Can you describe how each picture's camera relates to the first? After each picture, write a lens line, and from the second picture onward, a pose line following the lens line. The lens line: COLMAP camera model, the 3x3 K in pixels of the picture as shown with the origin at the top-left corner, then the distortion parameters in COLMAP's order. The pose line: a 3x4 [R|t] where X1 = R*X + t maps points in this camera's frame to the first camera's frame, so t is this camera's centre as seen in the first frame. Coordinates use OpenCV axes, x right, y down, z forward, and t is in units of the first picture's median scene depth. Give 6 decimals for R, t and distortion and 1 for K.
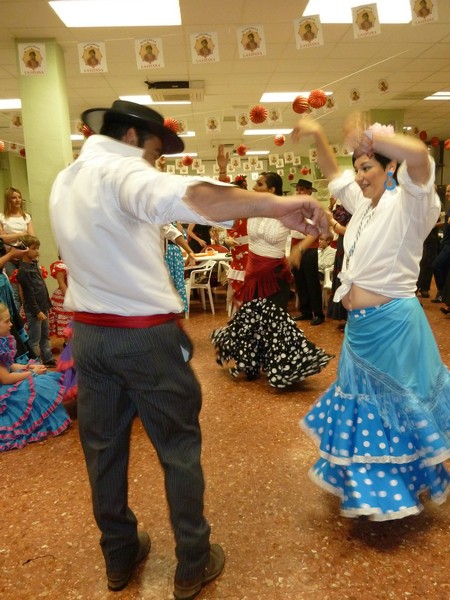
lens RADIAL K [[476.0, 0, 225.0], [0, 476.0, 300.0], [0, 0, 1]] dist [-0.034329, 0.005878]
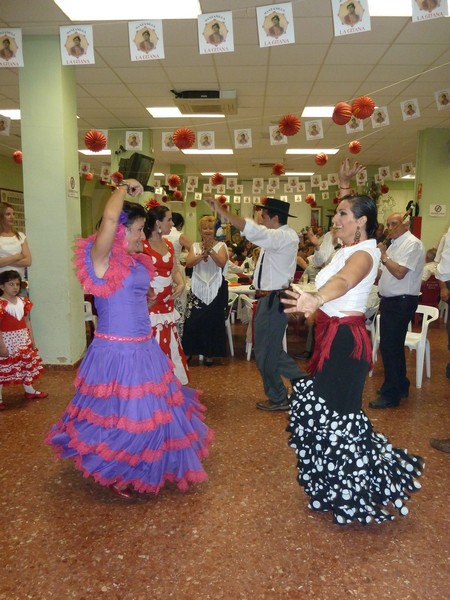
lens RADIAL K [[476.0, 0, 225.0], [0, 476.0, 300.0], [0, 0, 1]] dist [-0.034329, 0.005878]
pose [[0.994574, 0.050735, -0.090817, 0.036344], [-0.054431, 0.997768, -0.038694, -0.035270], [0.088651, 0.043427, 0.995116, 0.133328]]
